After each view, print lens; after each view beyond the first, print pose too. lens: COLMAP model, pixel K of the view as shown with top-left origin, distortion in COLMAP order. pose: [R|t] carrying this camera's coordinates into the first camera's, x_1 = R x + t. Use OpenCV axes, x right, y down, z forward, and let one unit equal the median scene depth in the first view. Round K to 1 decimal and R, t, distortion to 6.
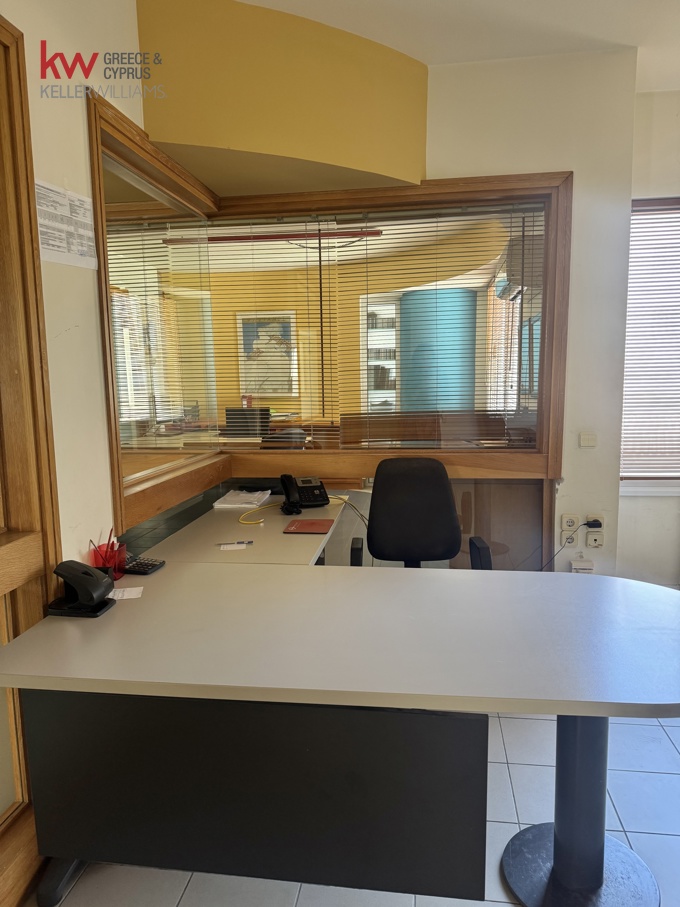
lens RADIAL K [[646.5, 0, 336.0], [0, 646.5, 456.9], [0, 0, 1]] dist [0.191627, -0.338969]
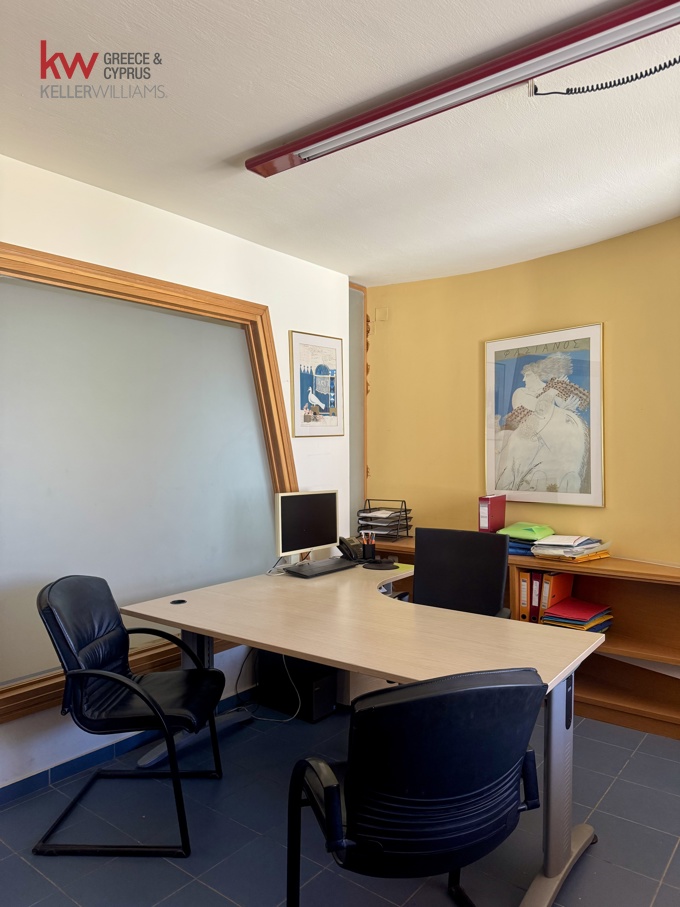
lens RADIAL K [[646.5, 0, 336.0], [0, 646.5, 456.9], [0, 0, 1]] dist [0.191627, -0.338969]
pose [[0.868952, 0.014496, -0.494684, 0.009604], [-0.068831, 0.993396, -0.091798, -0.069319], [0.490087, 0.113817, 0.864211, 0.488592]]
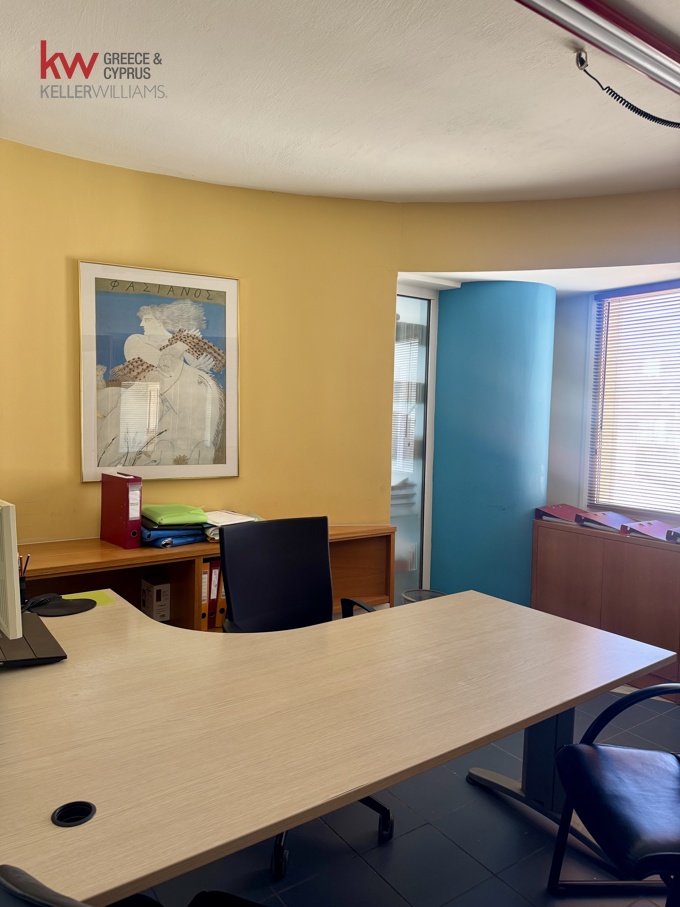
lens RADIAL K [[646.5, 0, 336.0], [0, 646.5, 456.9], [0, 0, 1]] dist [0.191627, -0.338969]
pose [[0.719445, -0.016064, 0.694364, -0.318817], [0.057497, 0.997679, -0.036492, -0.084046], [-0.692166, 0.066178, 0.718698, 0.631795]]
